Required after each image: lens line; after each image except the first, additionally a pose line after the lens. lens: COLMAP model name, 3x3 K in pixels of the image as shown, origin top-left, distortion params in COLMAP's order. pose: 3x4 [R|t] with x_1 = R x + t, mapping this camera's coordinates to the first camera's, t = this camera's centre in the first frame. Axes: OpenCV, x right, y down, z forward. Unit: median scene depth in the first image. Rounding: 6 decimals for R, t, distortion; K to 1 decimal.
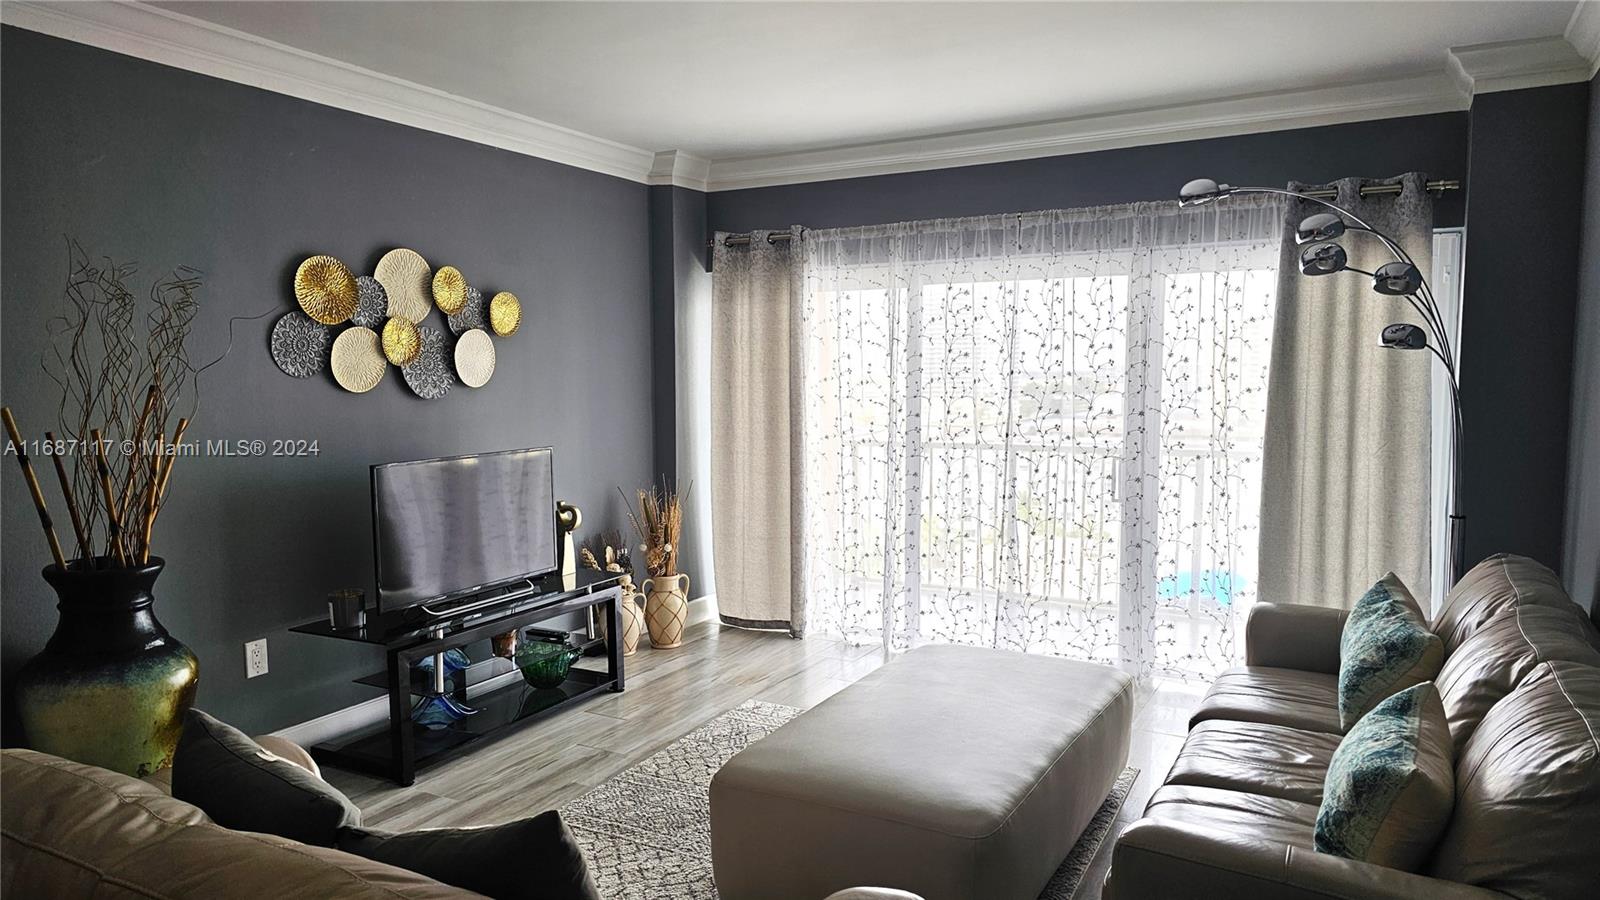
lens RADIAL K [[1081.8, 0, 801.2], [0, 1081.8, 457.8], [0, 0, 1]] dist [0.050997, -0.035750]
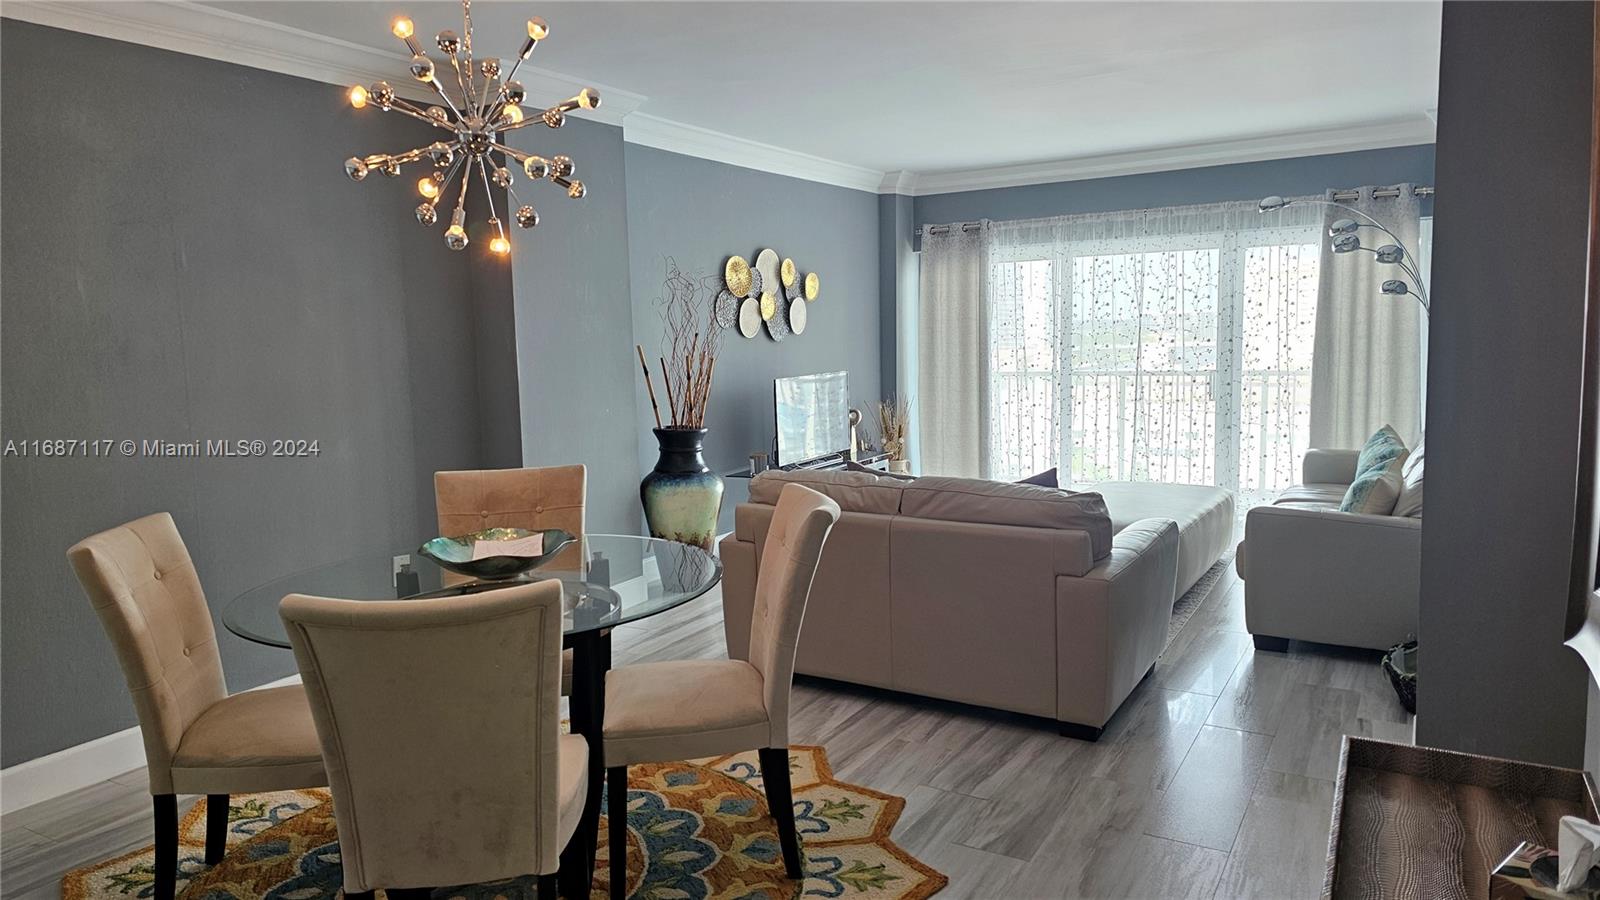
lens RADIAL K [[1081.8, 0, 792.5], [0, 1081.8, 440.6], [0, 0, 1]] dist [0.050997, -0.035750]
pose [[0.998732, -0.019298, -0.046505, -0.234439], [0.020521, 0.999452, 0.025965, 0.048044], [0.045979, -0.026886, 0.998581, -0.564162]]
